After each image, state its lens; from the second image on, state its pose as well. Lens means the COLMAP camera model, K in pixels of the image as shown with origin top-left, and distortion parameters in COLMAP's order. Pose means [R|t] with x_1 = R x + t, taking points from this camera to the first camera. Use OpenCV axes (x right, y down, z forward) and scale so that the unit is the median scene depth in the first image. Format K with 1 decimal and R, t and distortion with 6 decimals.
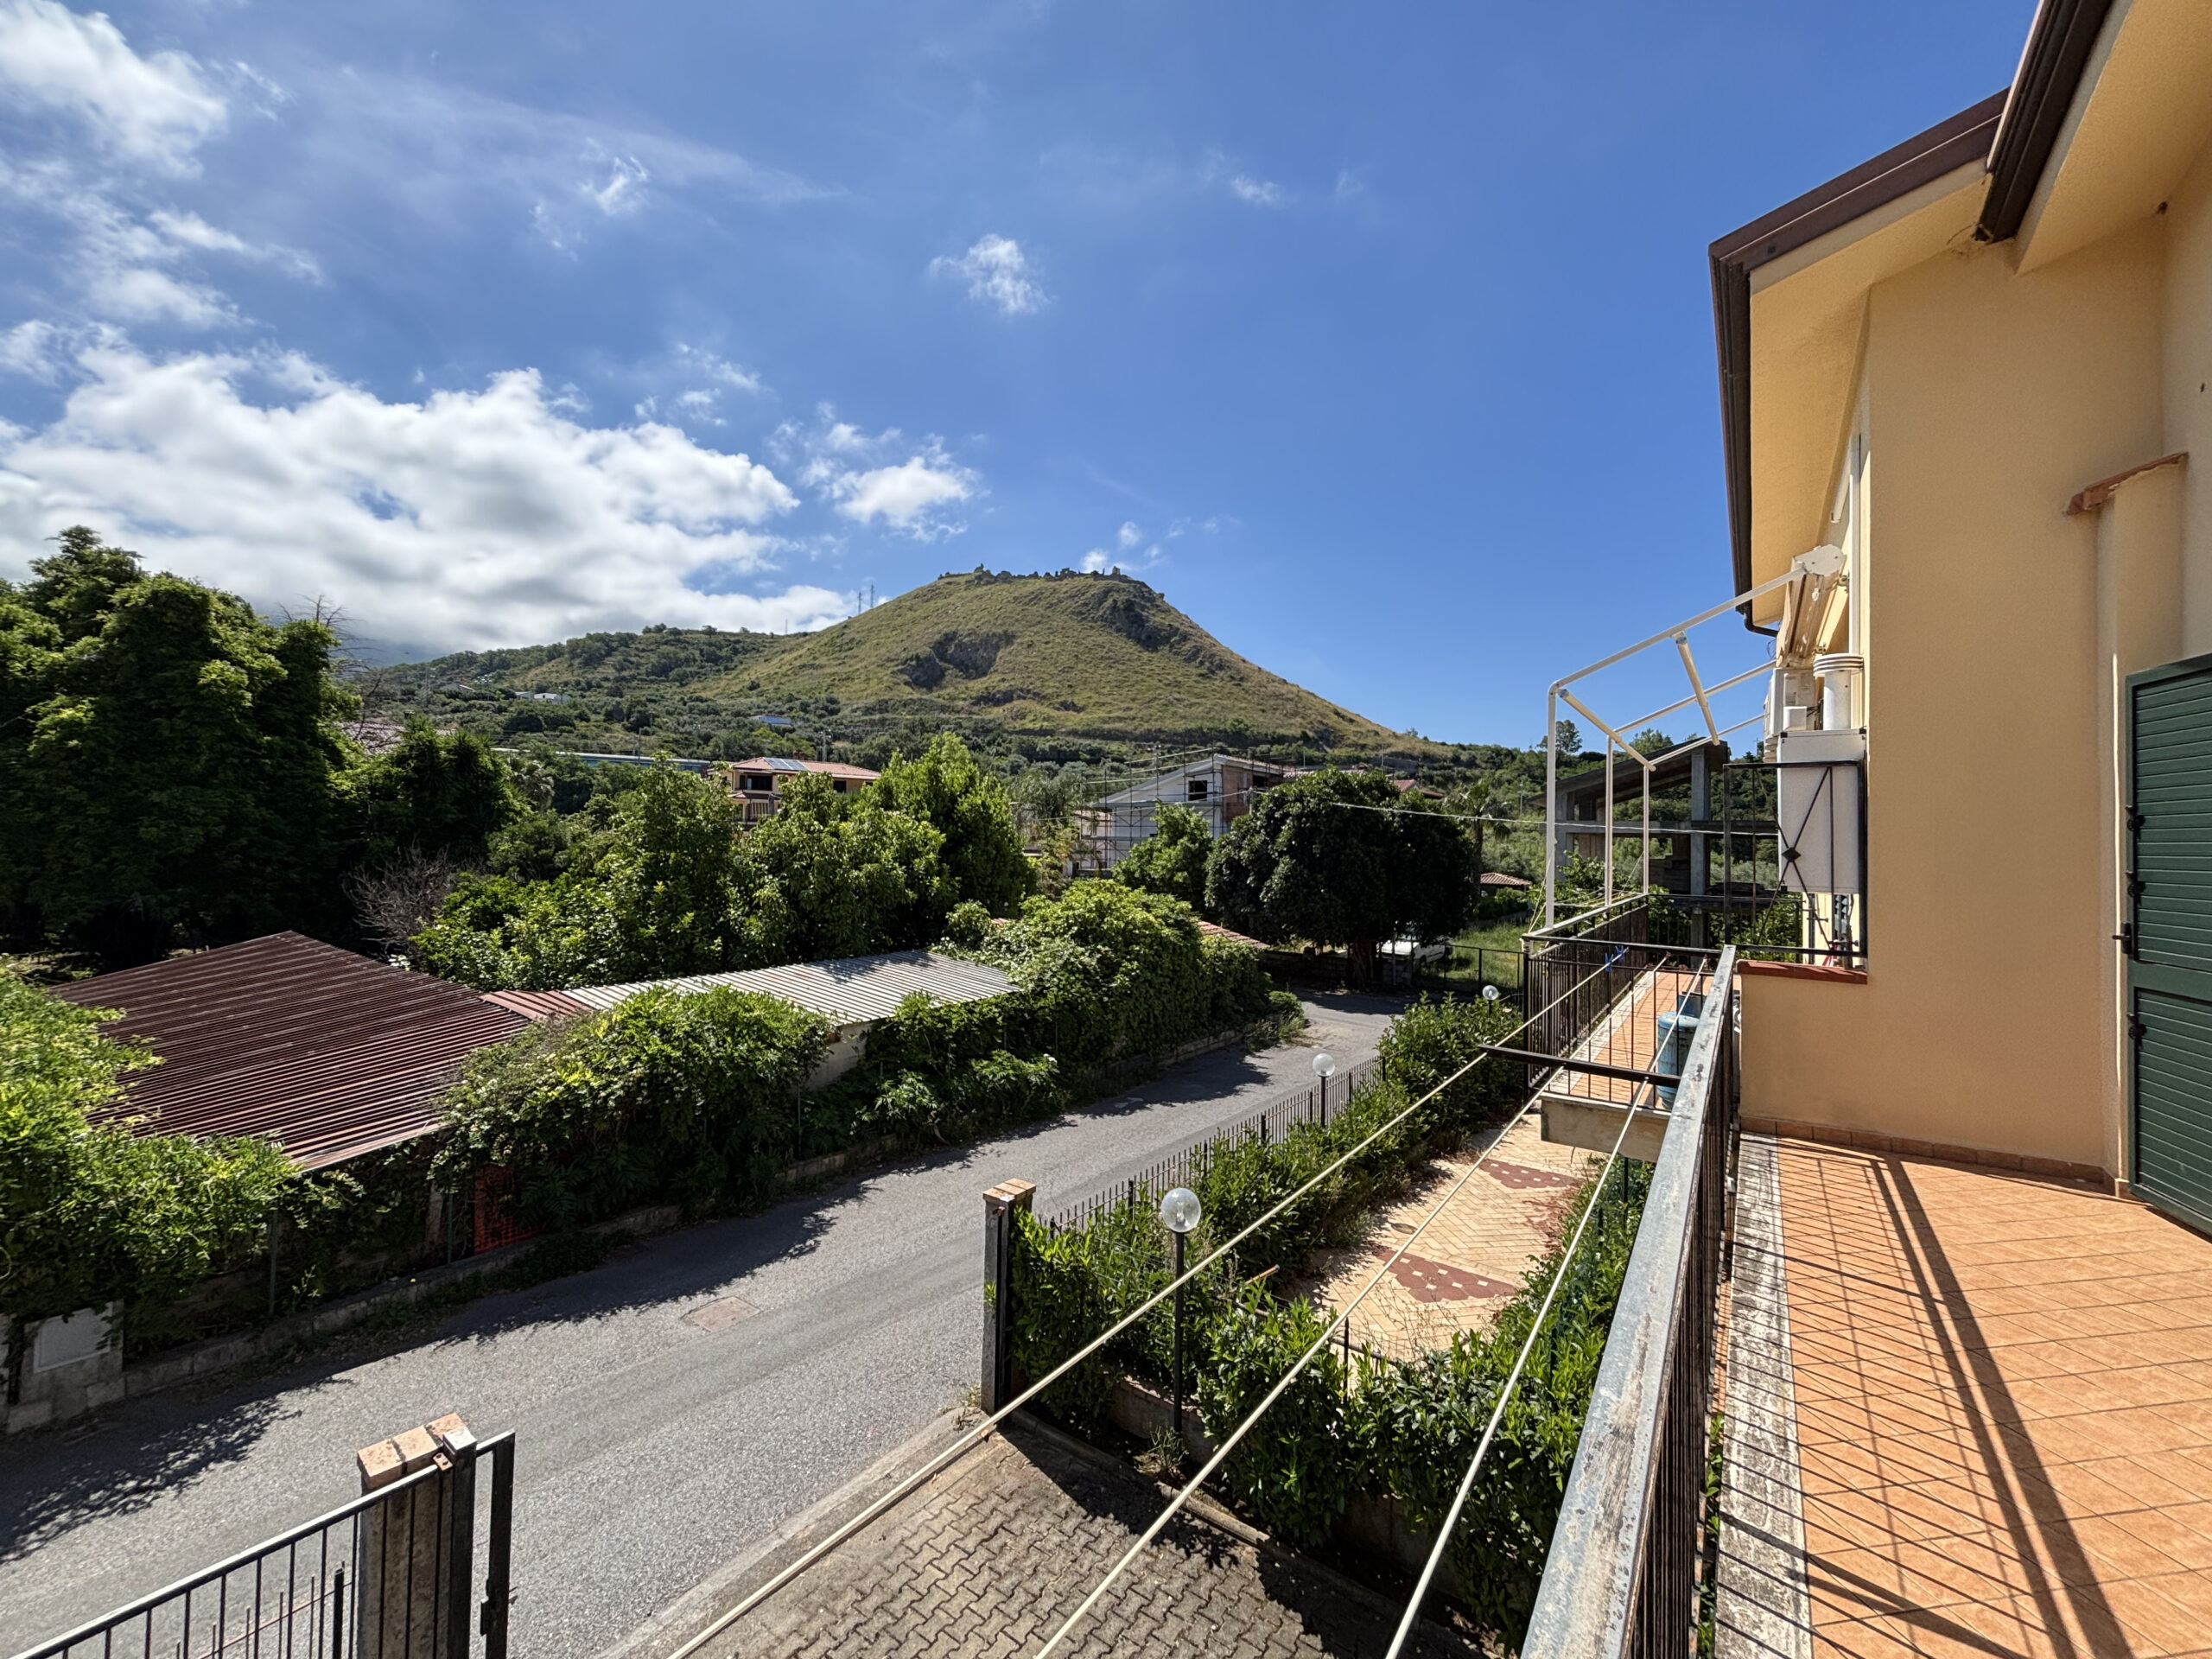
lens RADIAL K [[891.5, 0, 1093.8], [0, 891.5, 828.1], [0, 0, 1]] dist [0.002744, -0.001031]
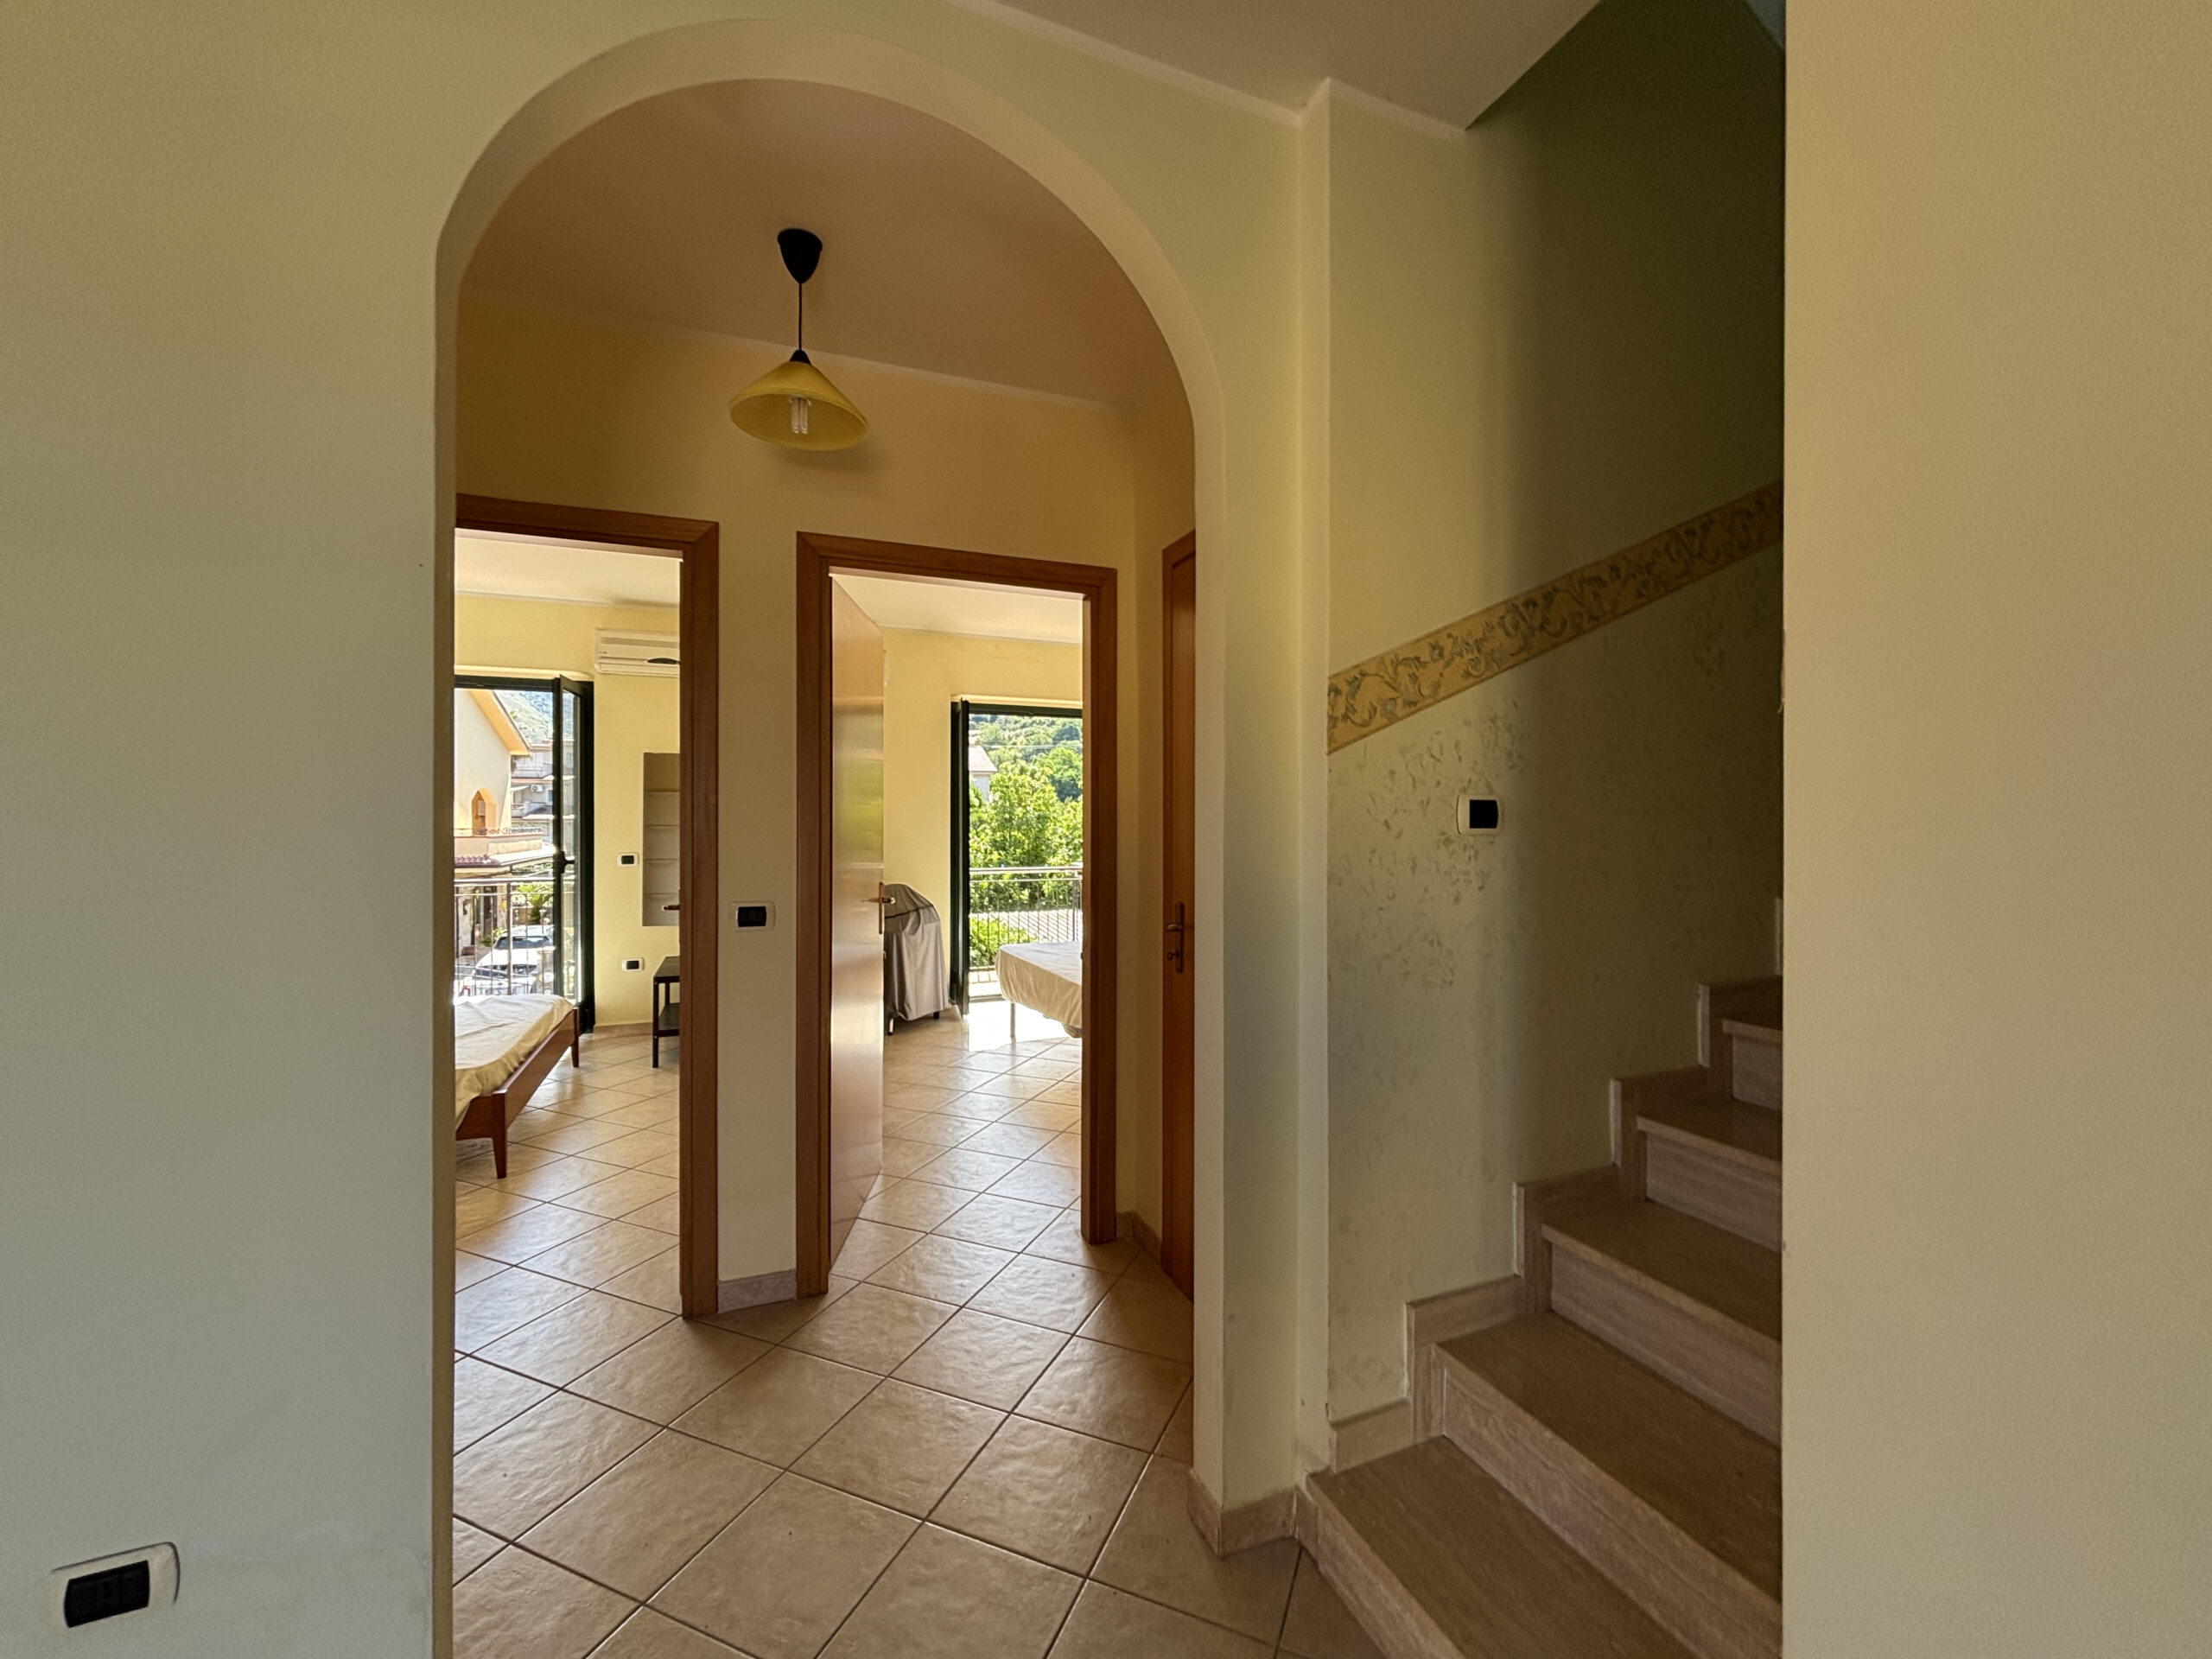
lens RADIAL K [[891.5, 0, 1109.6], [0, 891.5, 823.4], [0, 0, 1]] dist [0.002744, -0.001031]
pose [[0.851147, -0.015214, -0.524708, 0.101255], [0.021472, 0.999752, 0.005843, 0.001867], [0.524489, -0.016240, 0.851262, -0.034402]]
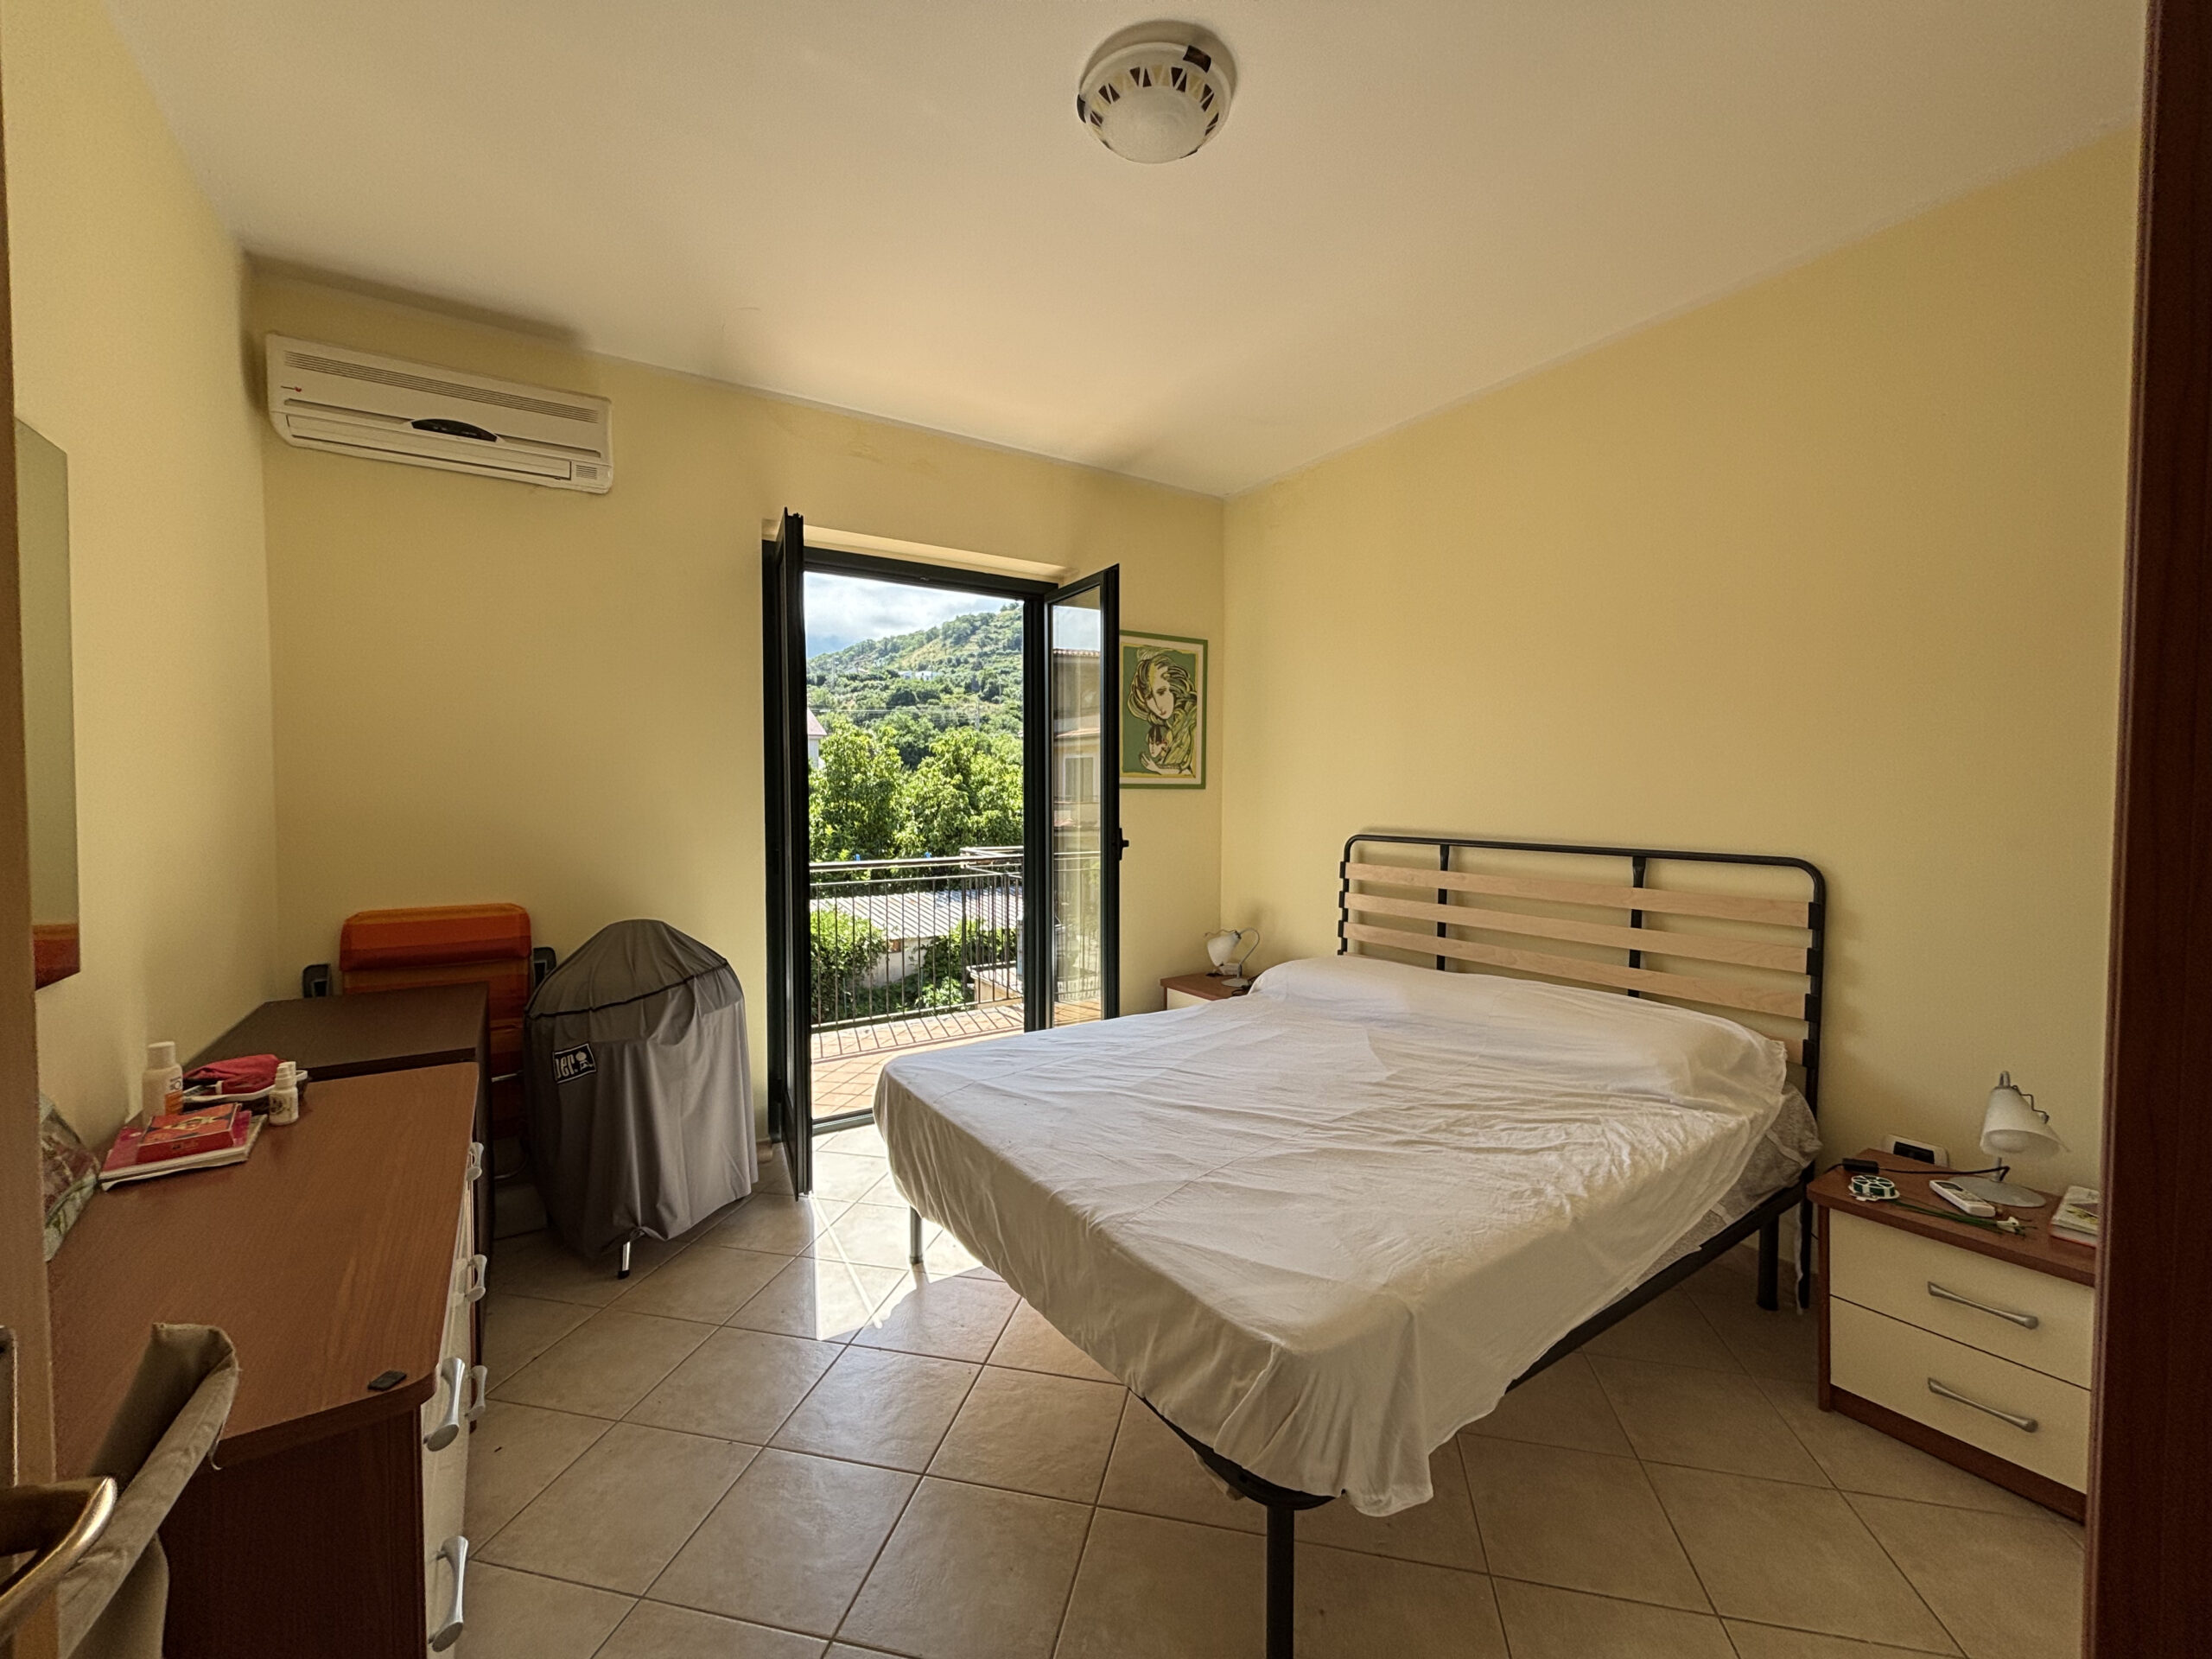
lens RADIAL K [[891.5, 0, 1107.6], [0, 891.5, 825.8], [0, 0, 1]] dist [0.002744, -0.001031]
pose [[0.931449, -0.002090, -0.363865, 0.075782], [0.020366, 0.998716, 0.046395, 0.002299], [0.363300, -0.050625, 0.930296, -0.005377]]
